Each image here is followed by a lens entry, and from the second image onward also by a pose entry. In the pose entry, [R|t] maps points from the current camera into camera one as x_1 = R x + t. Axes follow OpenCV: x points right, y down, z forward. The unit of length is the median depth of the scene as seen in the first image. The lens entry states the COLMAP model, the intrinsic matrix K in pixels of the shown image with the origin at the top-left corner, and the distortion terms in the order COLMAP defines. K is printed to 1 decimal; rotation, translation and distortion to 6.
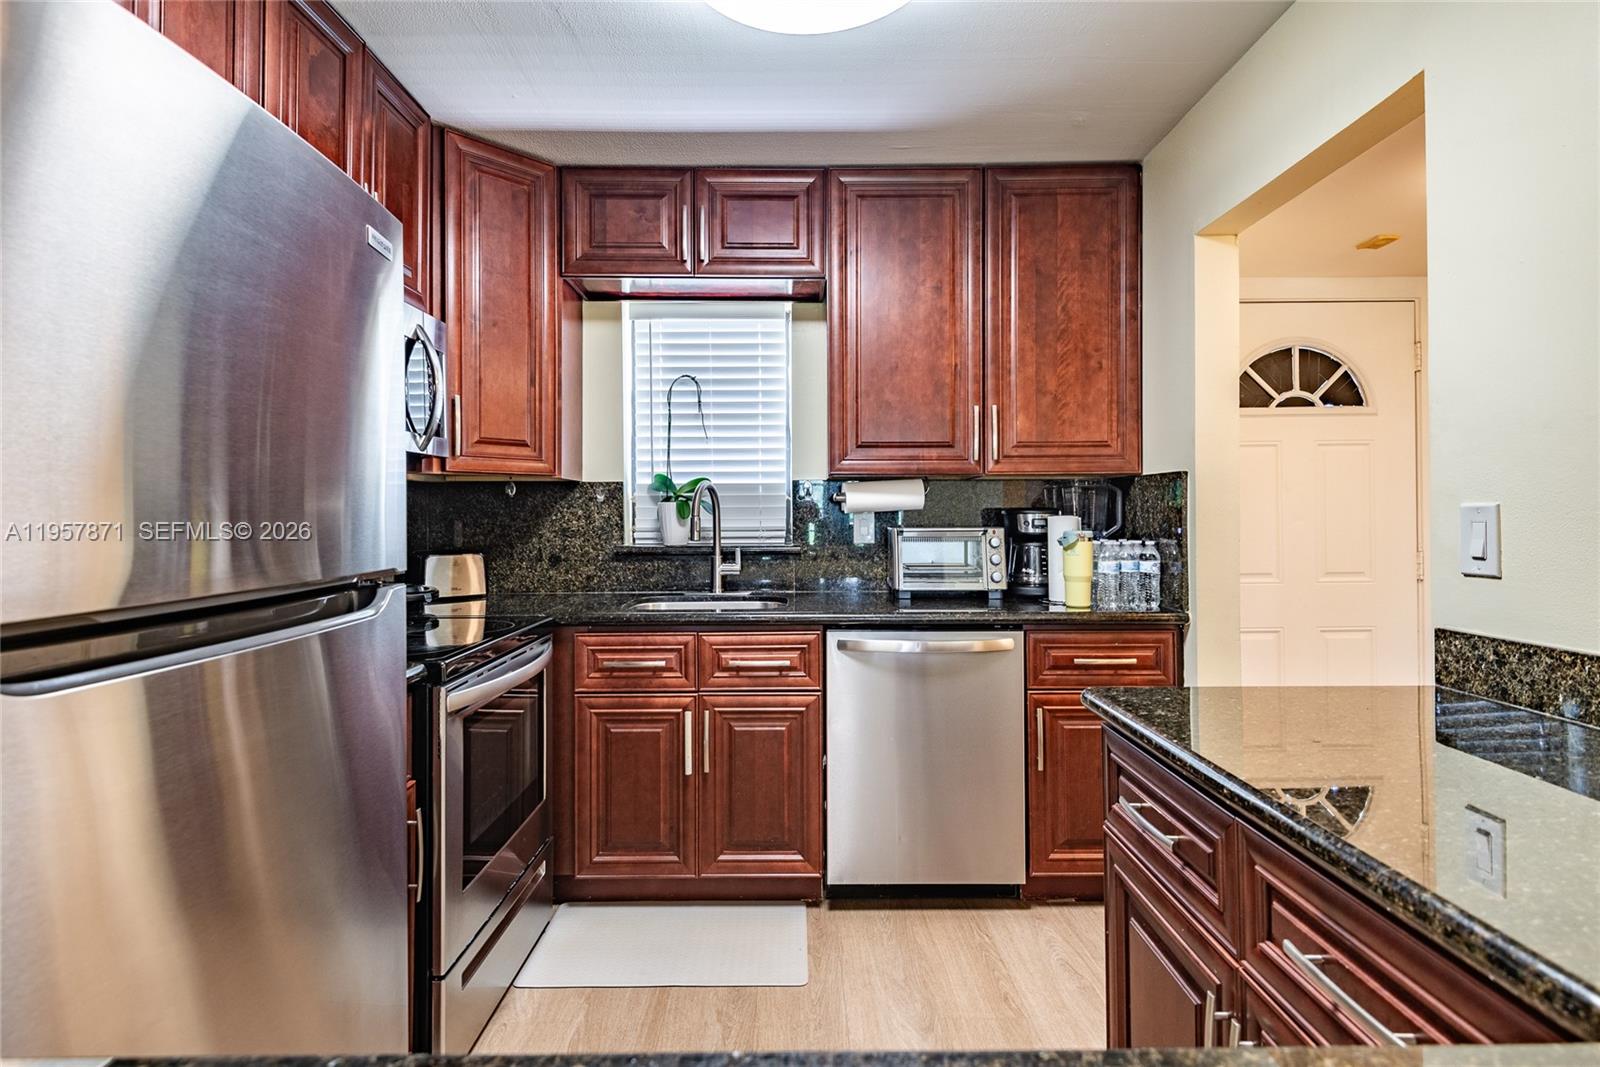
lens RADIAL K [[802.3, 0, 802.7], [0, 802.3, 523.9], [0, 0, 1]] dist [-0.000846, -0.000127]
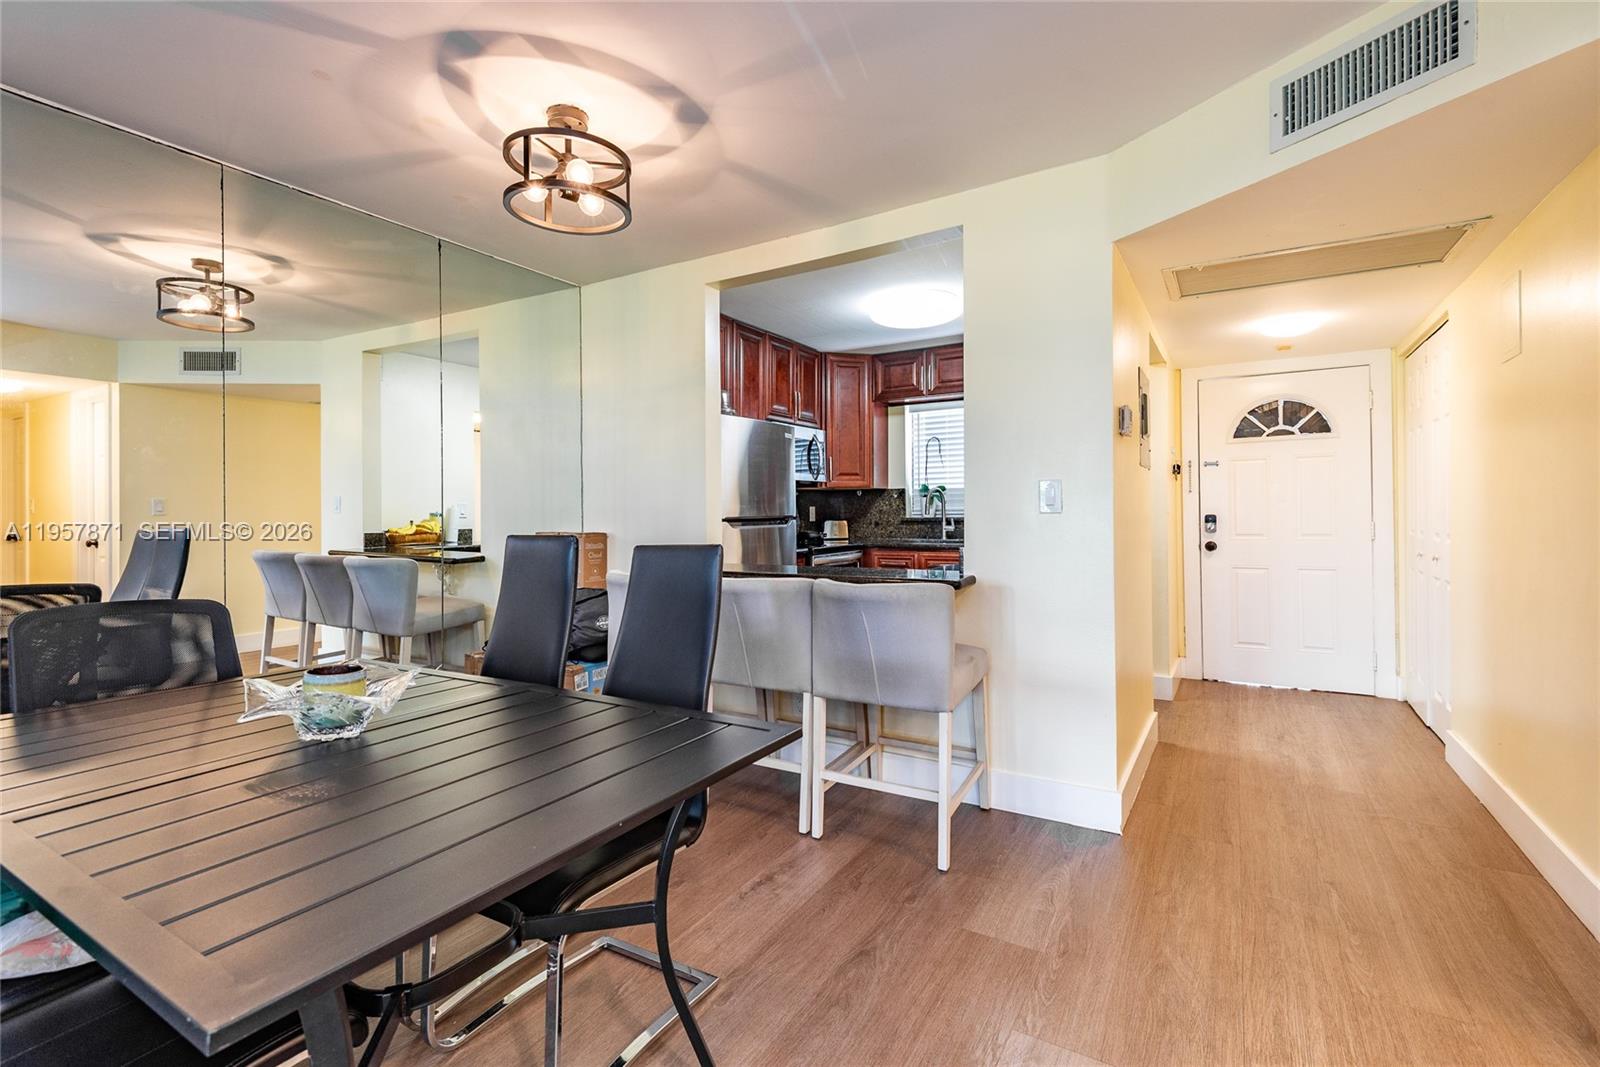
lens RADIAL K [[738.0, 0, 795.9], [0, 738.0, 509.4], [0, 0, 1]] dist [0.023310, -0.000001]
pose [[0.849739, -0.004313, -0.527186, 0.597650], [0.000389, 0.999971, -0.007554, 0.020407], [0.527203, 0.006214, 0.849717, -0.885783]]
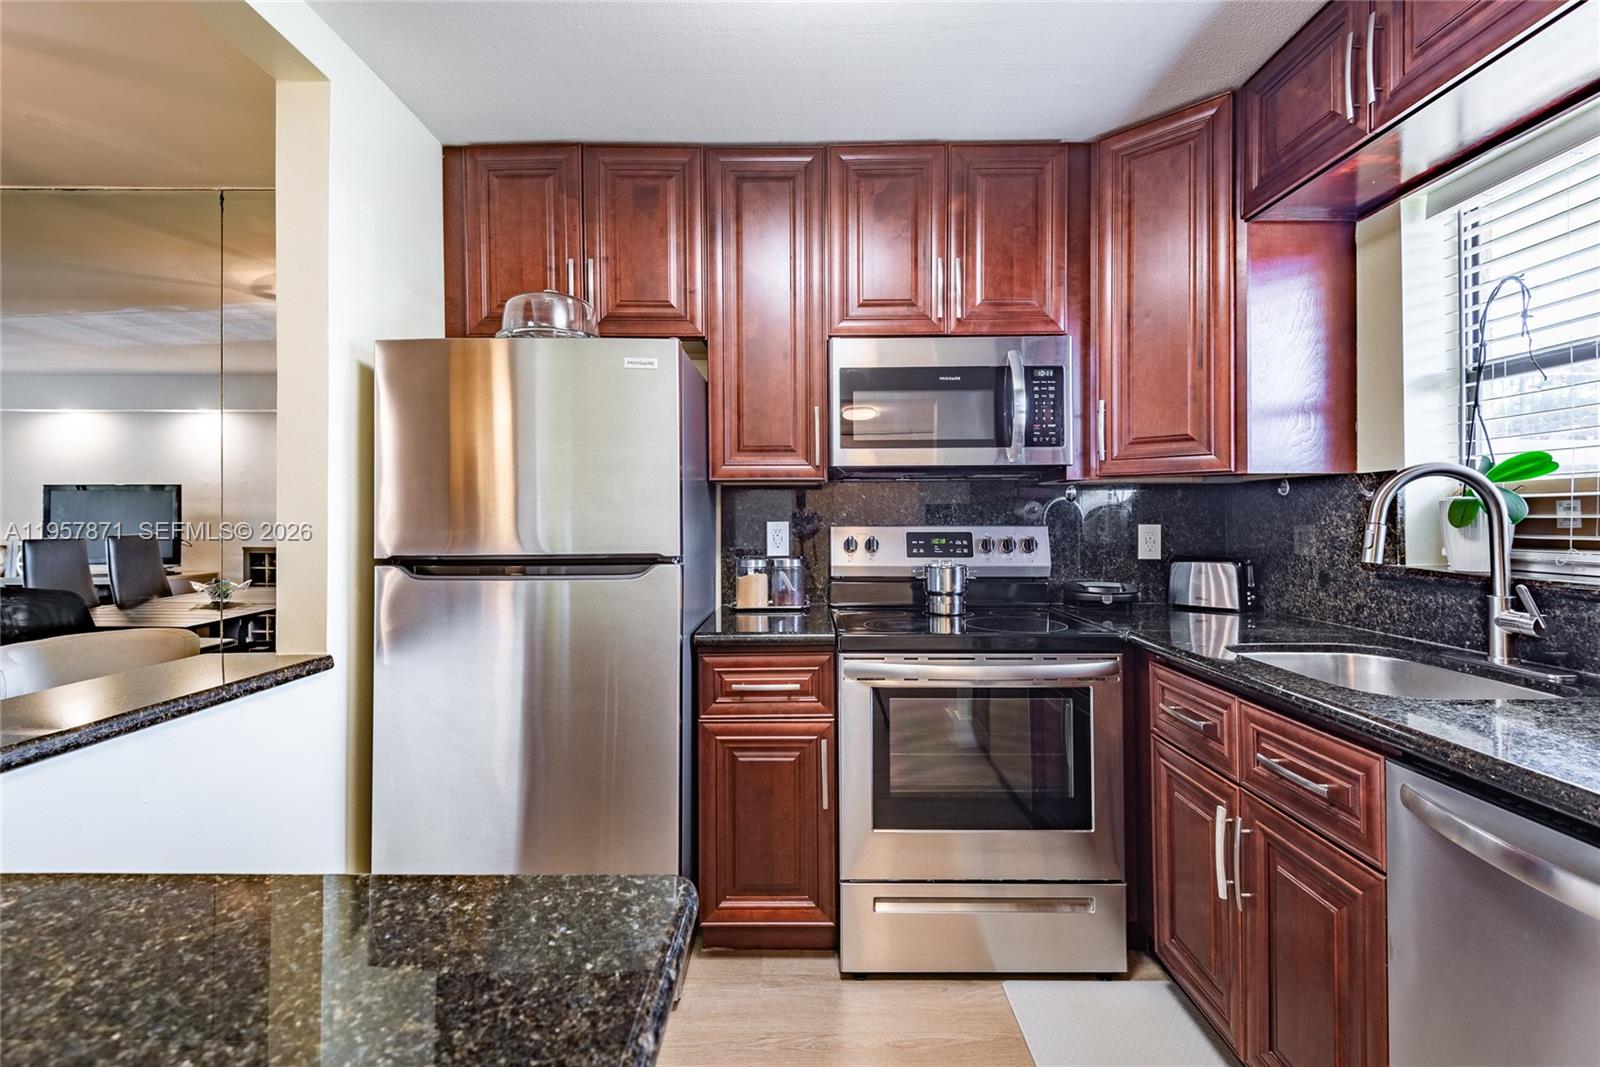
lens RADIAL K [[738.0, 0, 795.9], [0, 738.0, 509.4], [0, 0, 1]] dist [0.023310, -0.000001]
pose [[-0.007613, -0.011517, -0.999905, 0.414185], [-0.006979, 0.999910, -0.011464, -0.009134], [0.999947, 0.006891, -0.007692, 0.520726]]
